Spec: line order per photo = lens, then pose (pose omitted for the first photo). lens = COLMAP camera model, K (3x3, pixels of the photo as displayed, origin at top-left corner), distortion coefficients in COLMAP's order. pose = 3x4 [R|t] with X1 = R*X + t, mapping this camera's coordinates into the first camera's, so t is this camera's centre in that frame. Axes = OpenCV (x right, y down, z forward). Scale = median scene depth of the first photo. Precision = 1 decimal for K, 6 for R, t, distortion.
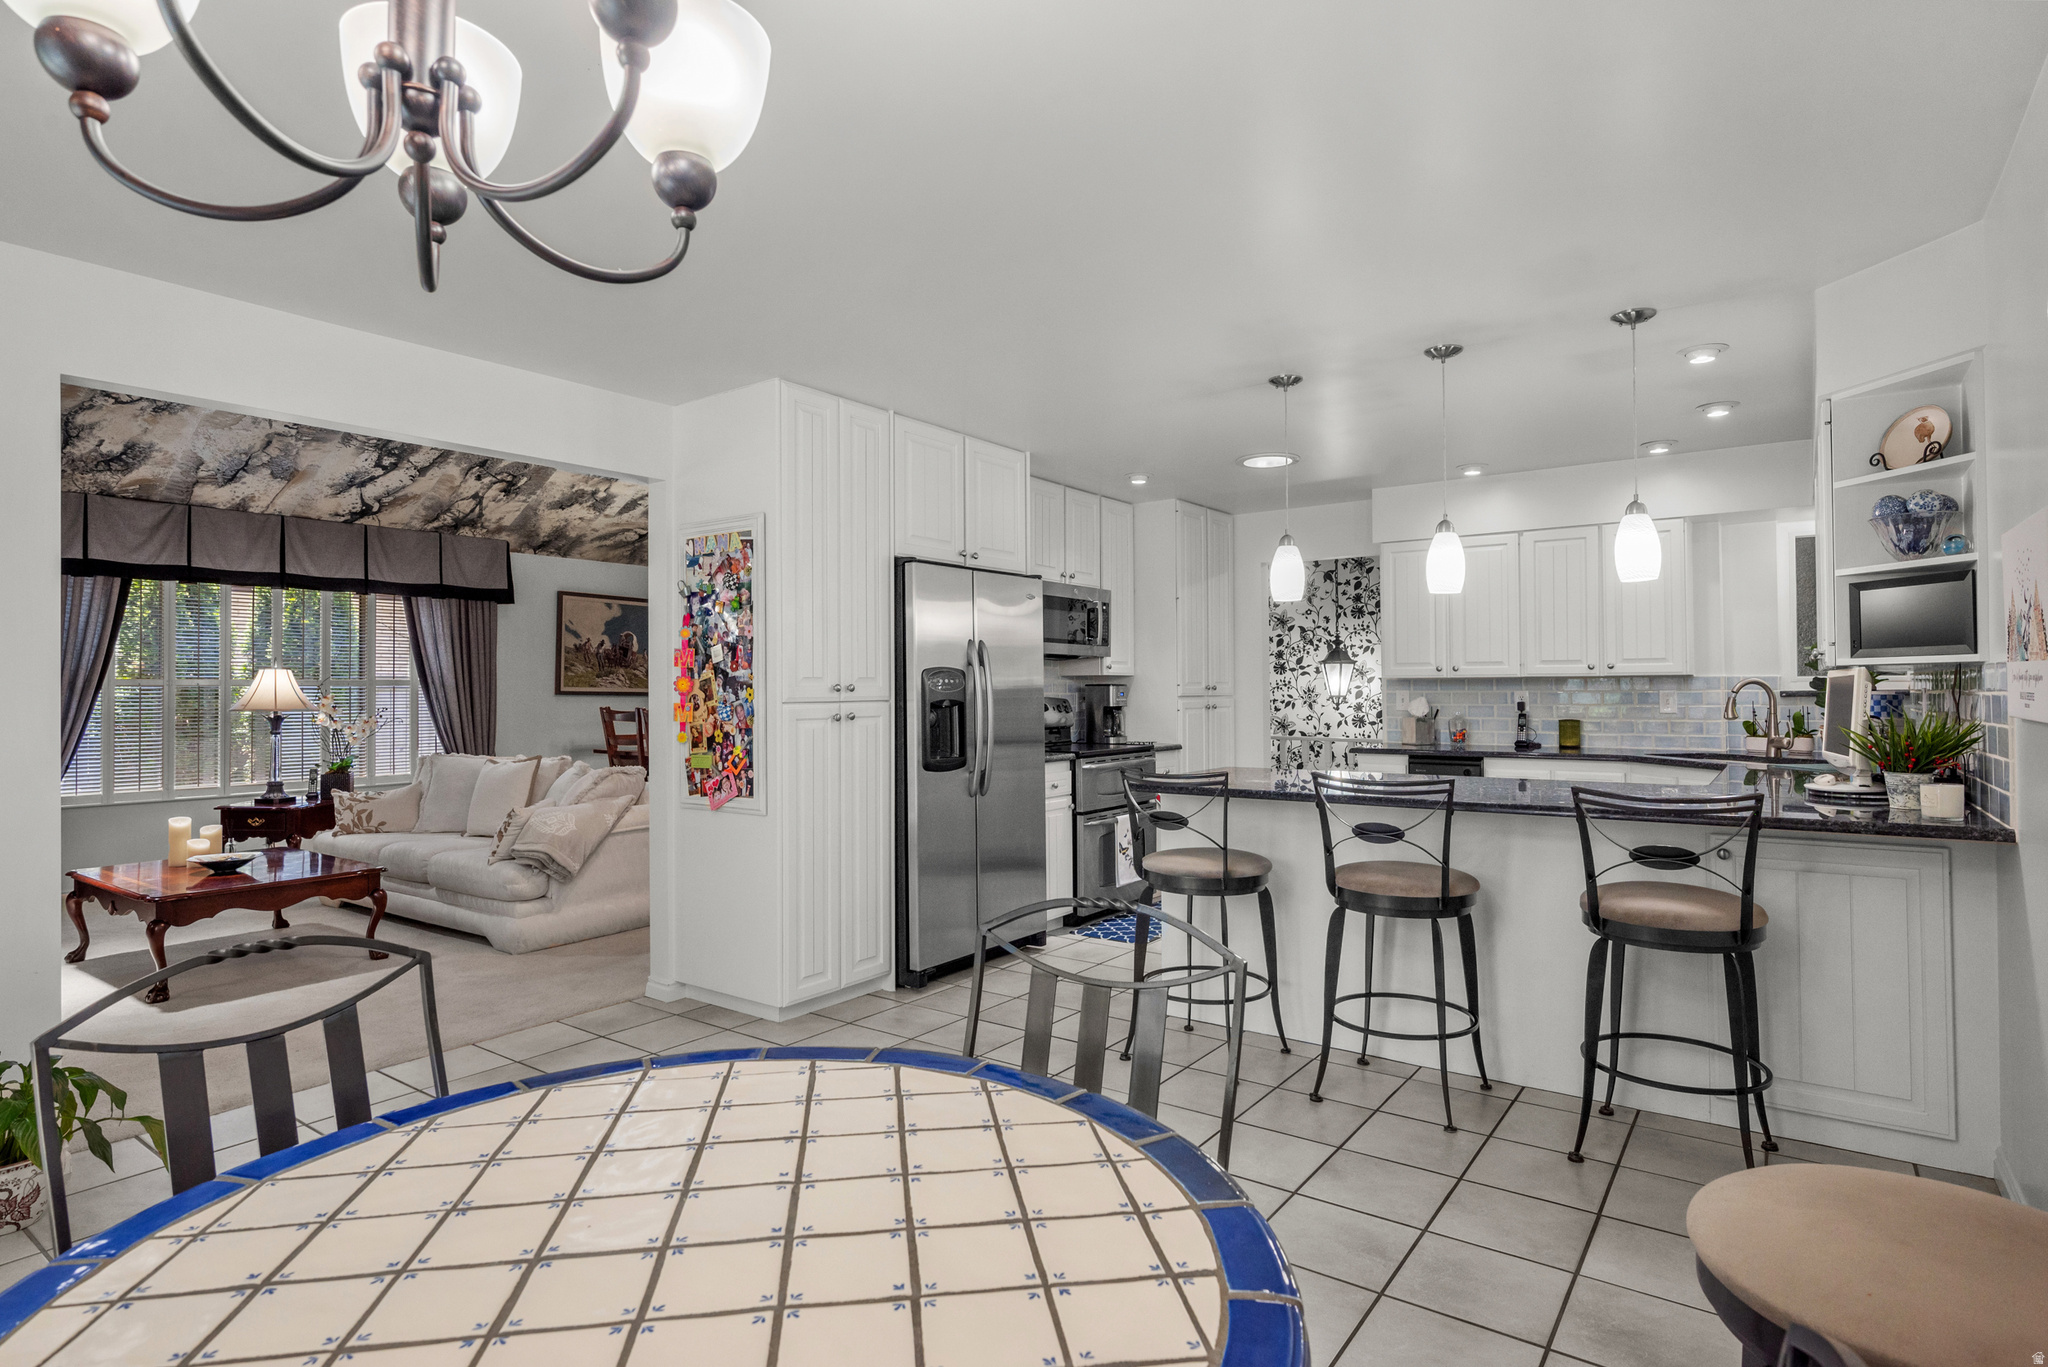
lens RADIAL K [[1079.8, 0, 1024.0], [0, 1079.8, 683.5], [0, 0, 1]] dist [0.046737, 0.000073]
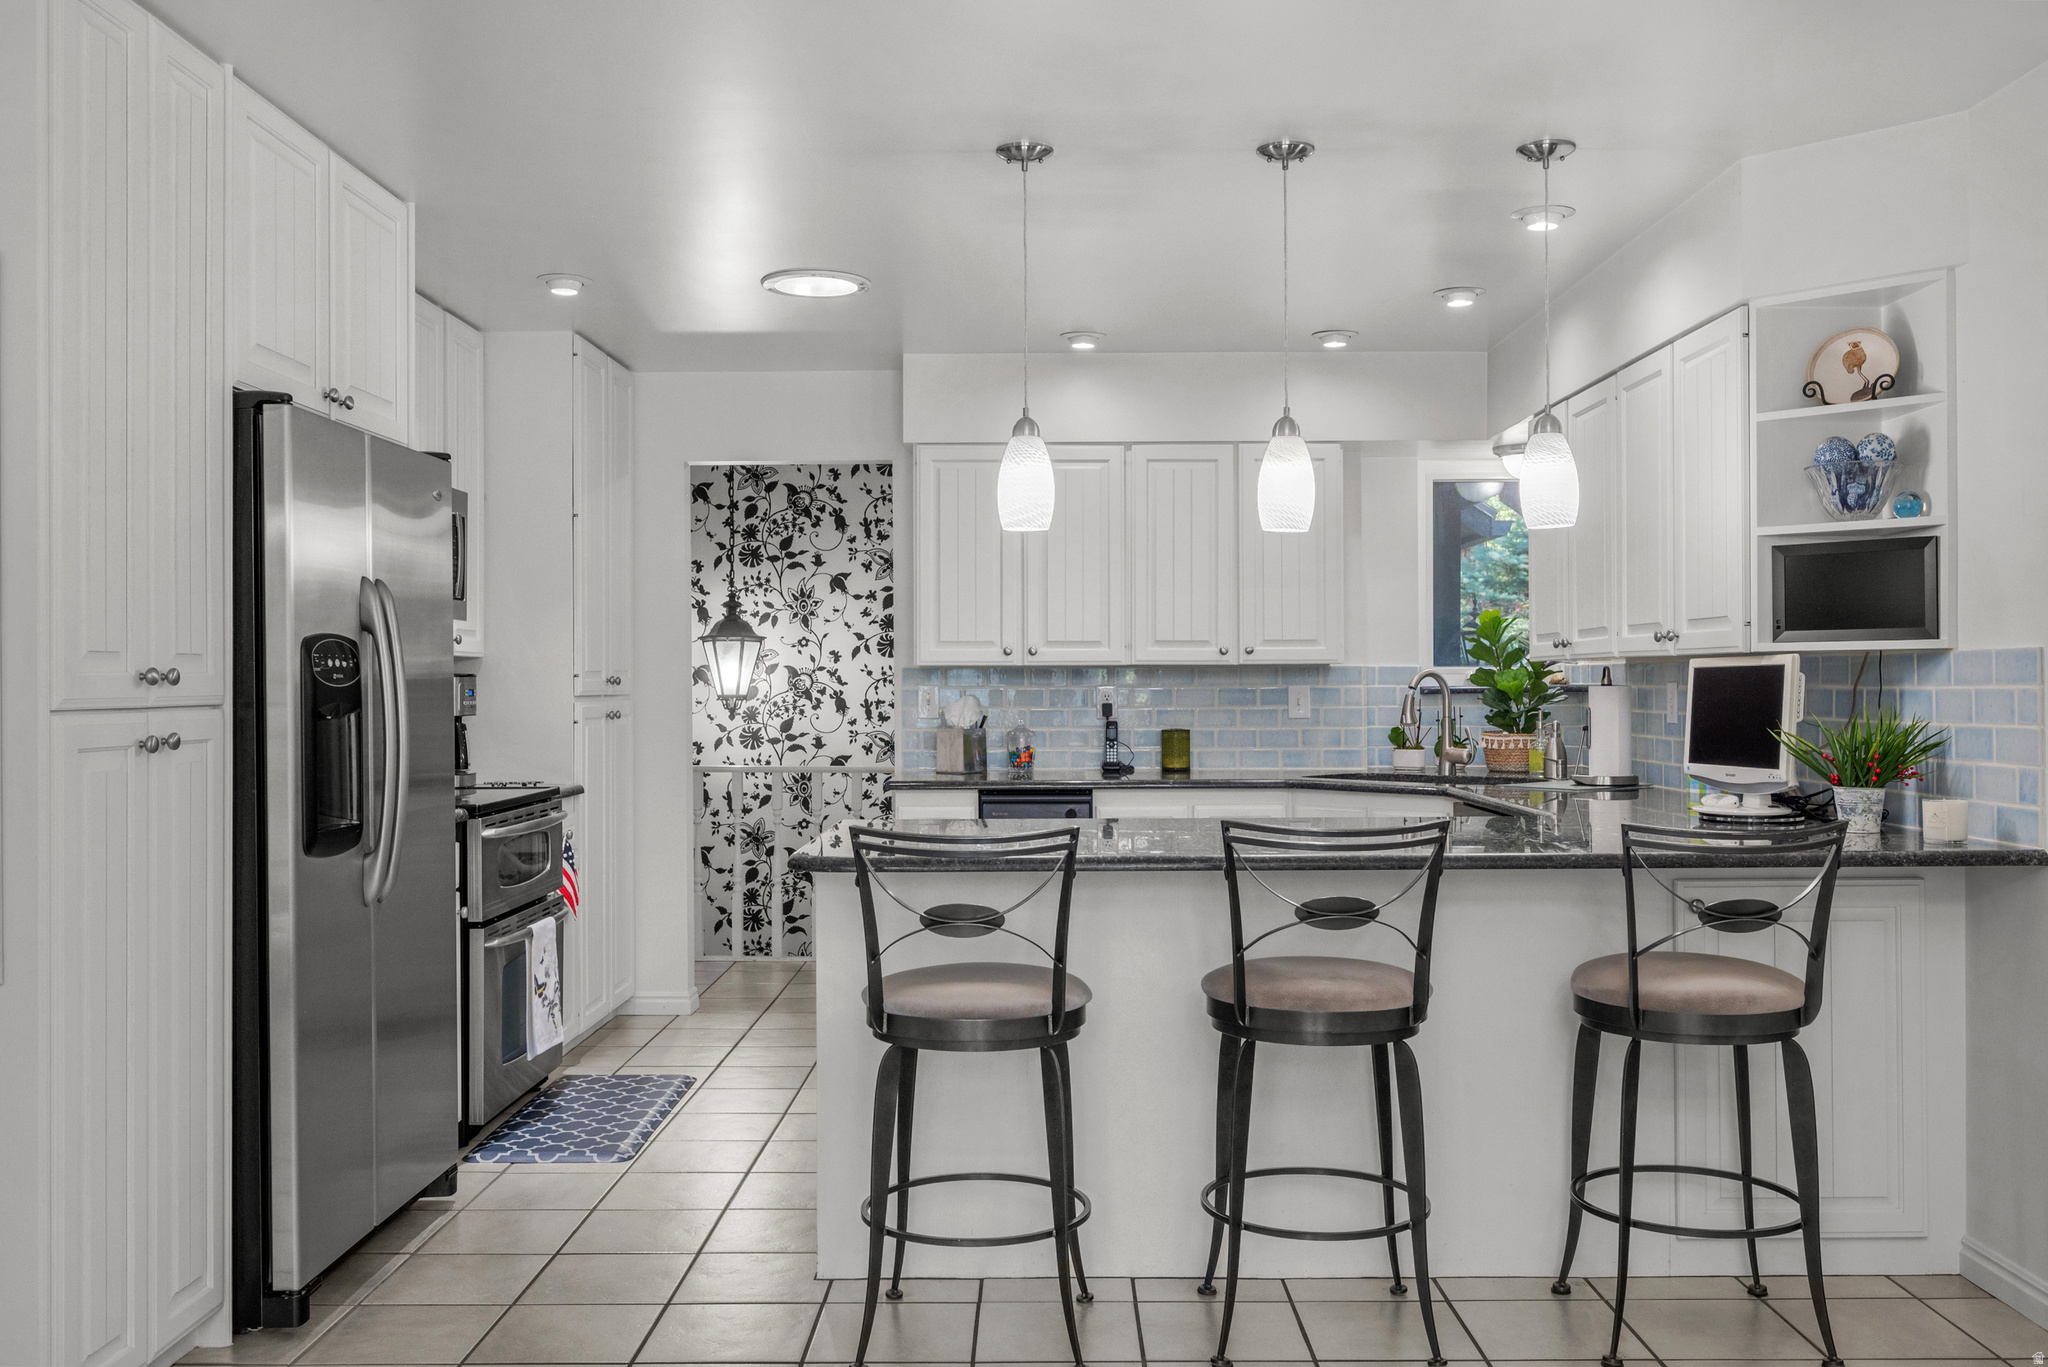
lens RADIAL K [[1785.4, 0, 1024.0], [0, 1785.4, 683.5], [0, 0, 1]] dist [0.008799, 0.007369]
pose [[0.813115, 0.002257, 0.582099, -0.232004], [-0.004022, 0.999990, 0.001740, 0.003356], [-0.582090, -0.003756, 0.813116, 0.162355]]
